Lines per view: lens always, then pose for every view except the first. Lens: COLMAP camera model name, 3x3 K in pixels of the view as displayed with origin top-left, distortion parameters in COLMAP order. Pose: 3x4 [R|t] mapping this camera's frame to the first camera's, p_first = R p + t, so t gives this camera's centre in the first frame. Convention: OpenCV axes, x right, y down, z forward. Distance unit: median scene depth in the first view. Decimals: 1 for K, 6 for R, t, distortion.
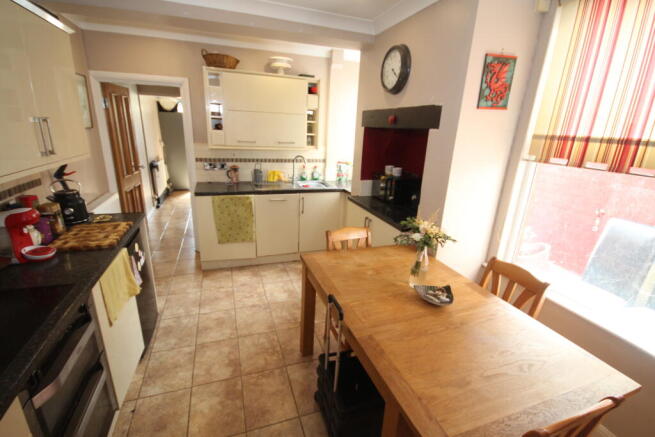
lens RADIAL K [[301.4, 0, 328.4], [0, 301.4, 219.6], [0, 0, 1]] dist [-0.002632, -0.000191]
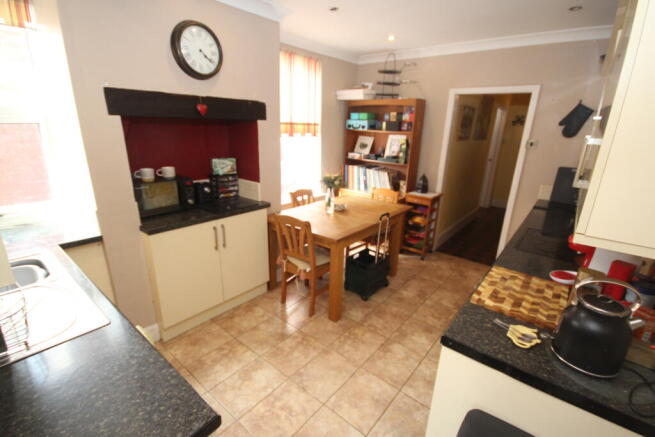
lens RADIAL K [[301.4, 0, 329.2], [0, 301.4, 218.9], [0, 0, 1]] dist [-0.002632, -0.000191]
pose [[-0.514973, -0.313674, 0.797754, -0.944342], [0.197906, 0.861996, 0.466687, -0.480191], [-0.834048, 0.398211, -0.381826, 1.418013]]
